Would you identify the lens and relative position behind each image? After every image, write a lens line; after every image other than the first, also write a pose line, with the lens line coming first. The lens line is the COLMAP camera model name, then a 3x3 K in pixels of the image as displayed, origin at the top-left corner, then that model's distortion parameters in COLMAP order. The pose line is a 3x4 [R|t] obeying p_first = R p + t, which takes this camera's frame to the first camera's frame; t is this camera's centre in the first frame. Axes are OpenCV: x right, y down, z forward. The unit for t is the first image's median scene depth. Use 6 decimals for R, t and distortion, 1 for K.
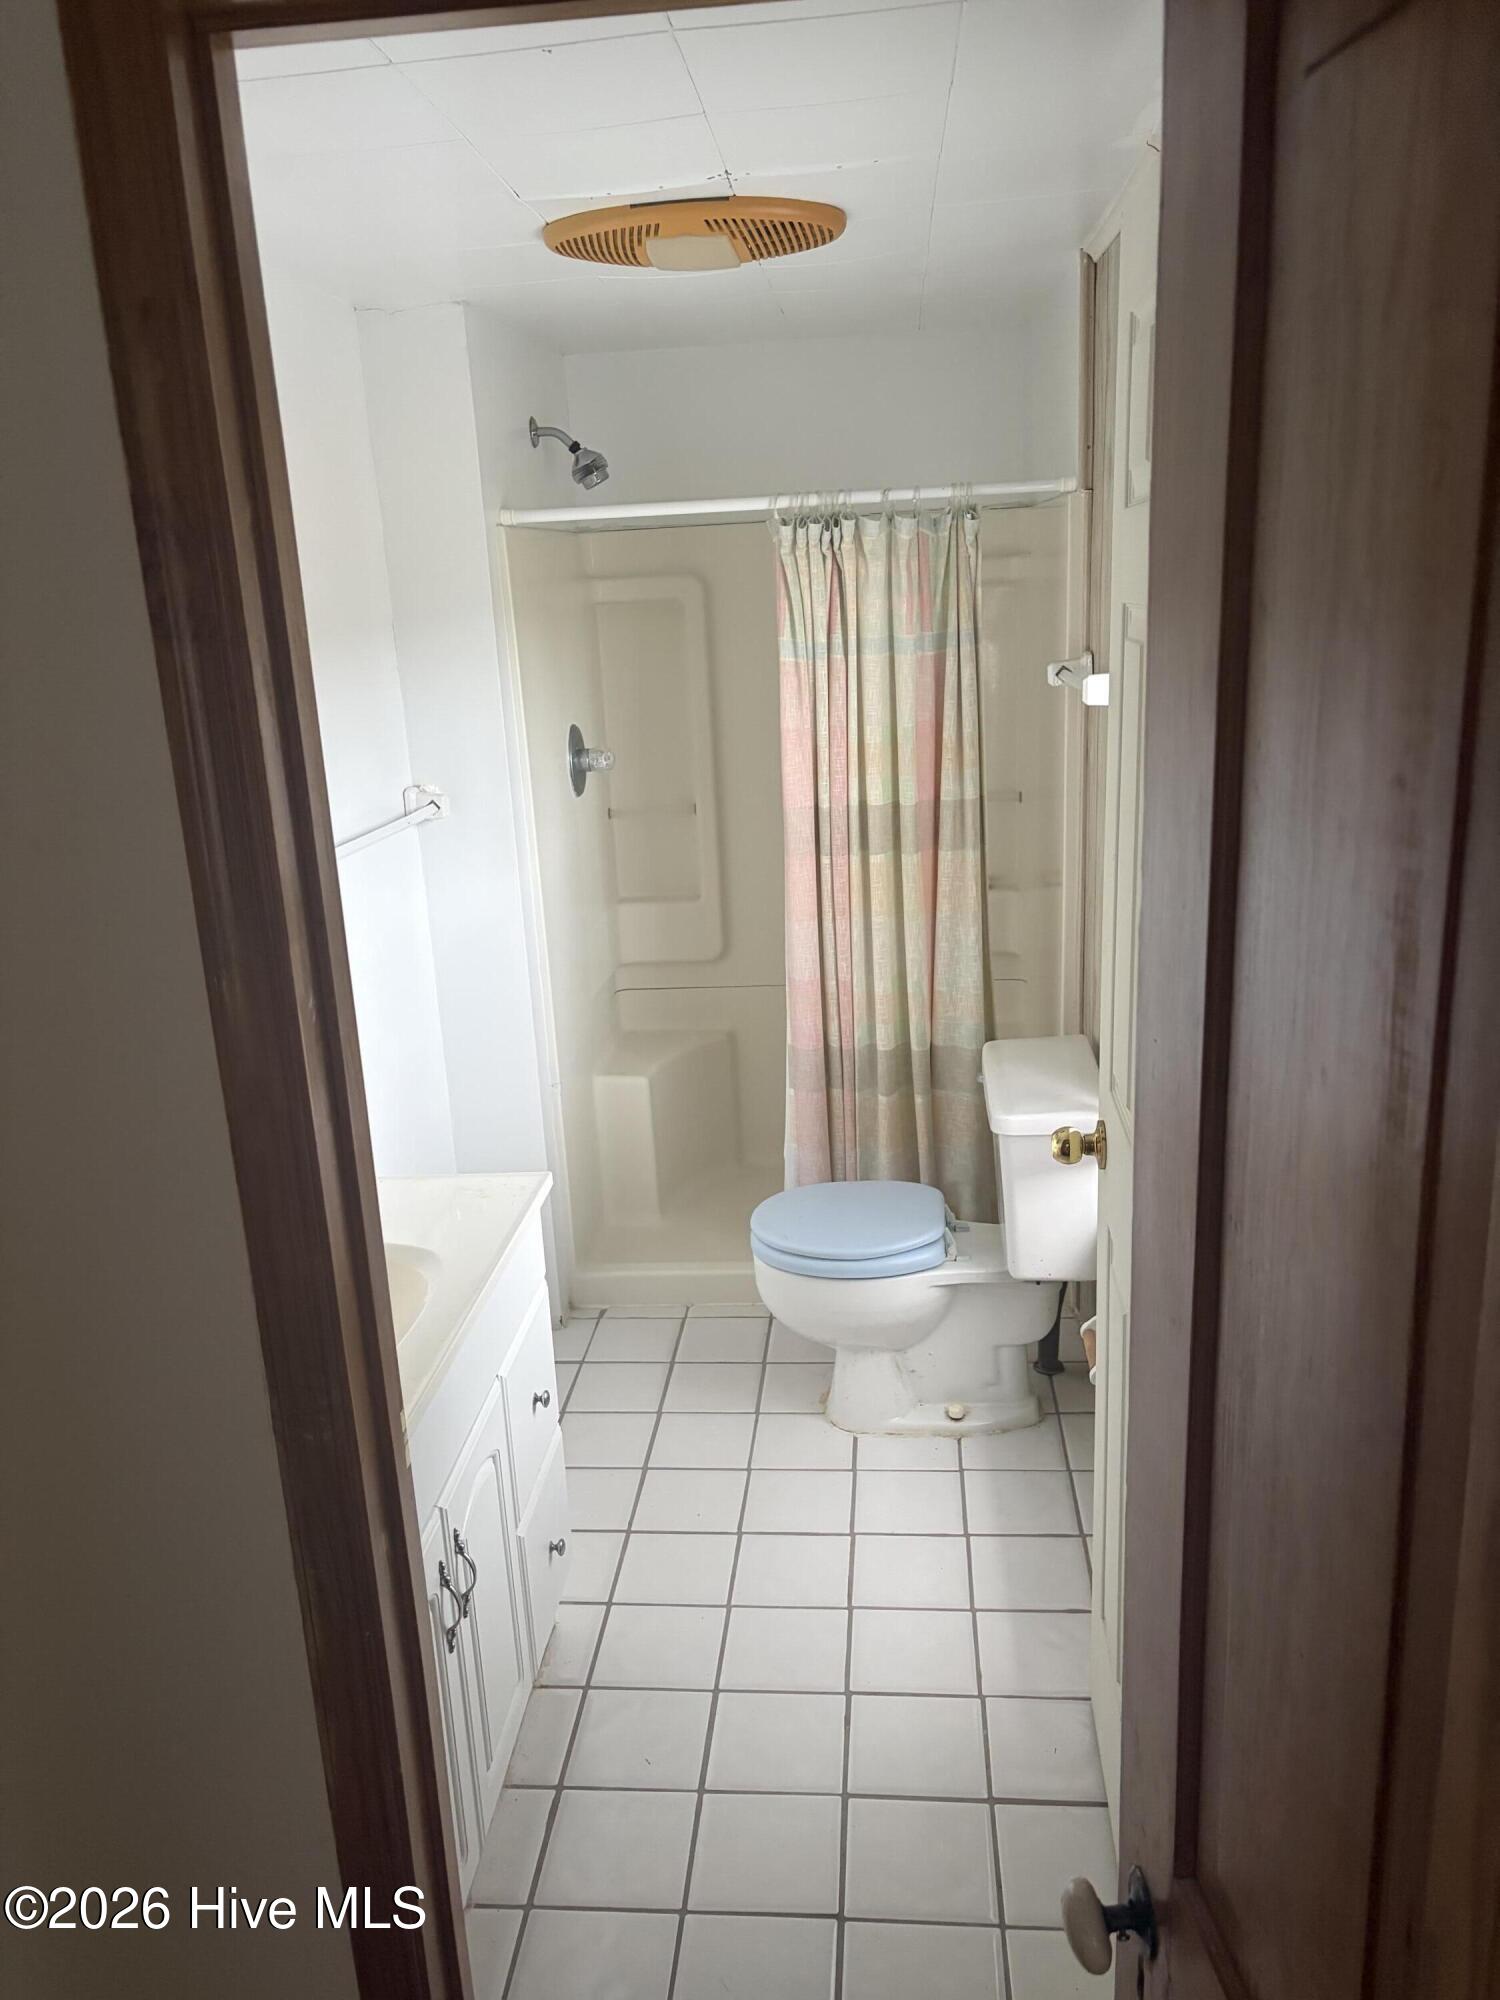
lens RADIAL K [[1496.0, 0, 750.0], [0, 1496.0, 1000.0], [0, 0, 1]] dist [0.218955, -0.444785]
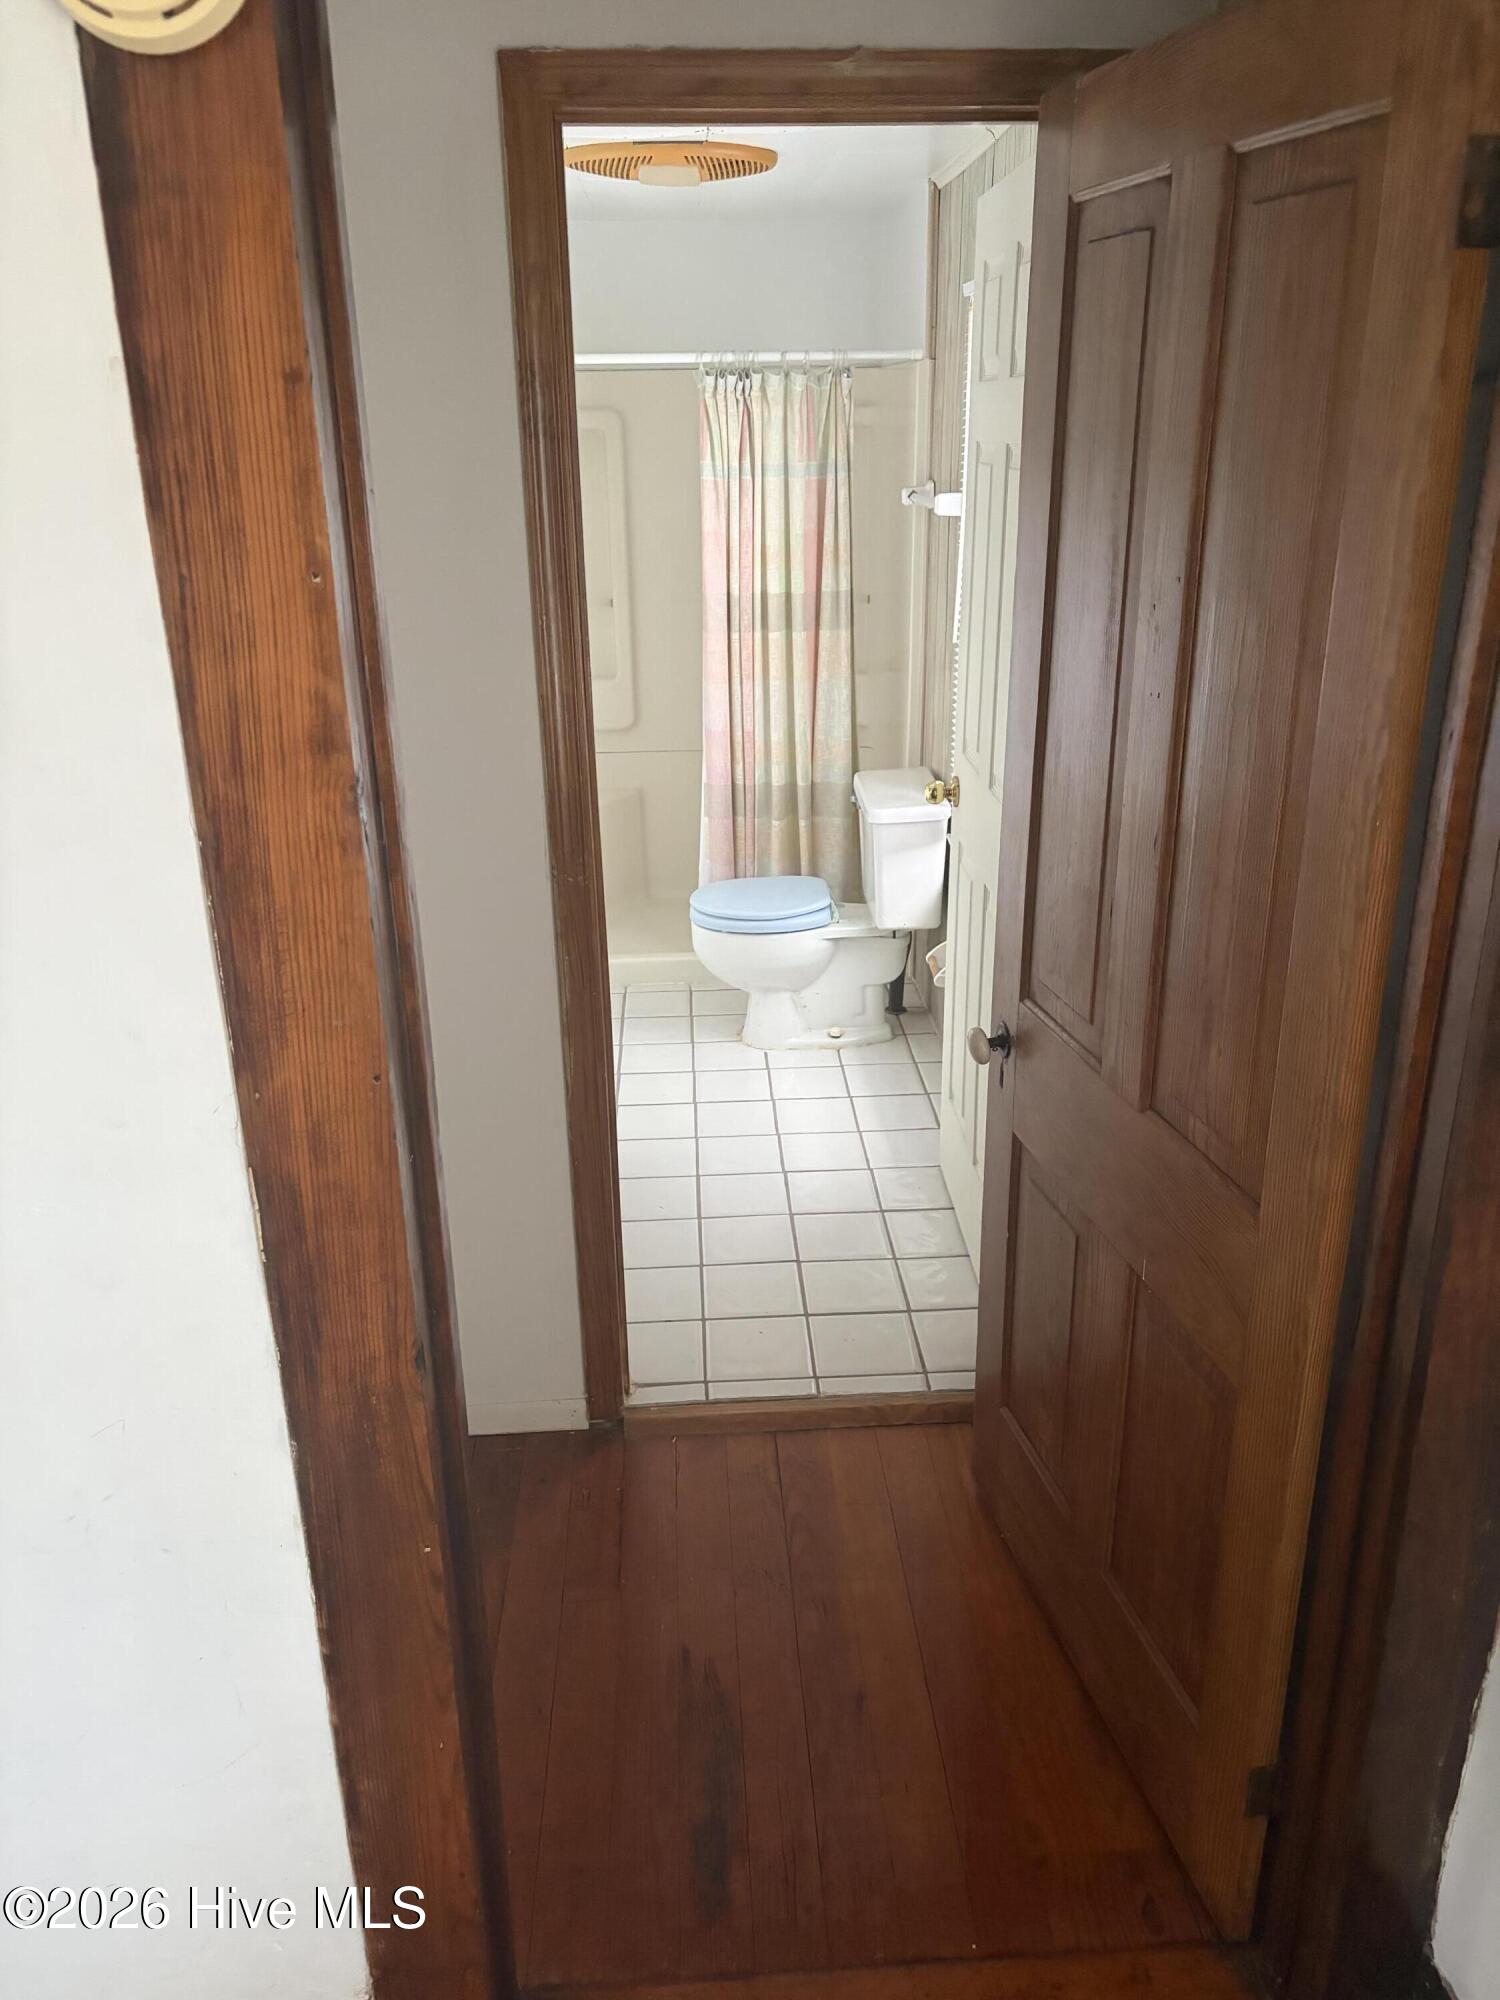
lens RADIAL K [[1524.5, 0, 750.0], [0, 1524.5, 1000.0], [0, 0, 1]] dist [0.043874, 0.001058]
pose [[0.990178, -0.017008, 0.138777, -0.134835], [0.004928, 0.996202, 0.086935, 0.113720], [-0.139729, -0.085397, 0.986500, -0.370477]]
